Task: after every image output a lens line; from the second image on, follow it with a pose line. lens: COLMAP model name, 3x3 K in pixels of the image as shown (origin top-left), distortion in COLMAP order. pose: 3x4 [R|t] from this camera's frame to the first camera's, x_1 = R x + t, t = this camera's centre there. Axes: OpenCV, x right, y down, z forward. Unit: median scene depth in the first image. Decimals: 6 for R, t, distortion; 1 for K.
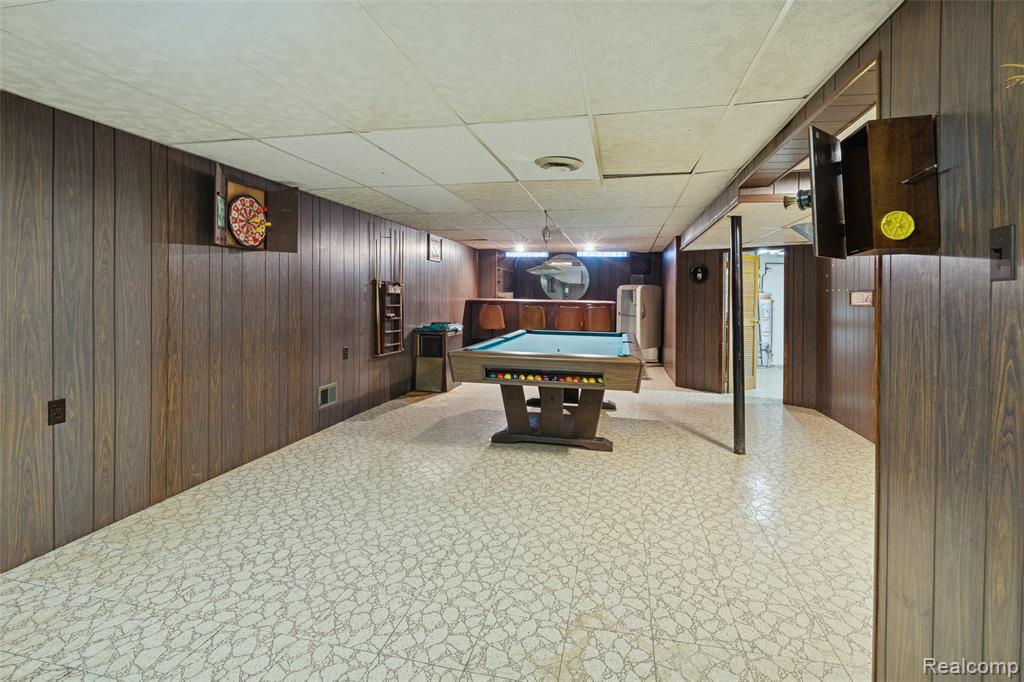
lens RADIAL K [[481.7, 0, 514.9], [0, 481.7, 294.6], [0, 0, 1]] dist [-0.006202, 0.000616]
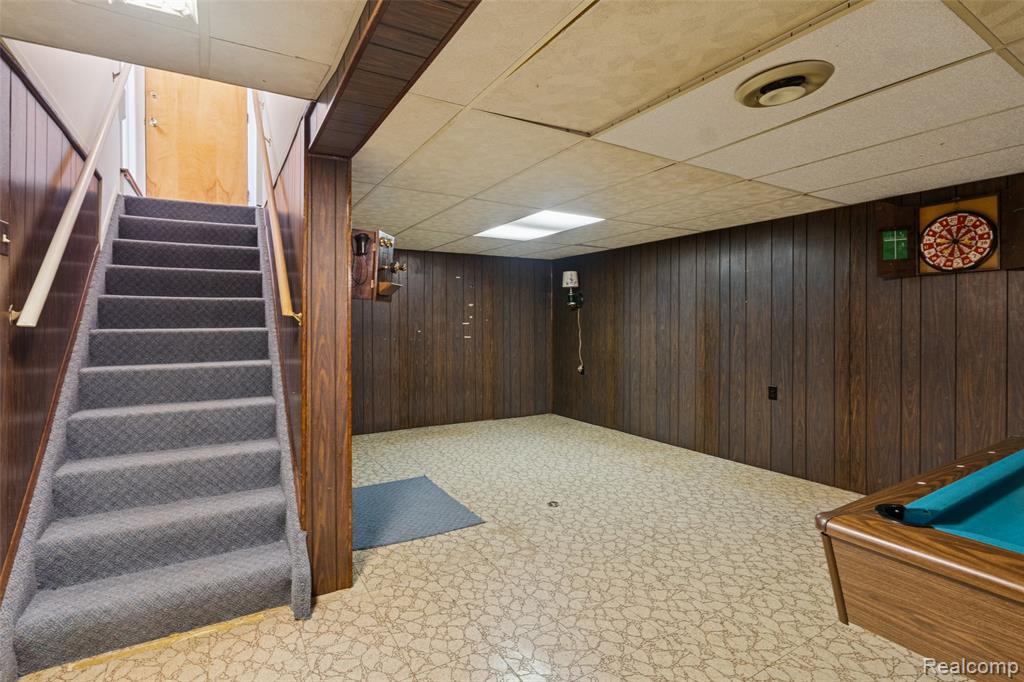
lens RADIAL K [[481.7, 0, 509.8], [0, 481.7, 333.0], [0, 0, 1]] dist [-0.006202, 0.000616]
pose [[-0.722064, 0.001607, -0.691824, 0.870209], [-0.005274, 0.999955, 0.007827, 0.015871], [0.691806, 0.009300, -0.722023, 1.467376]]
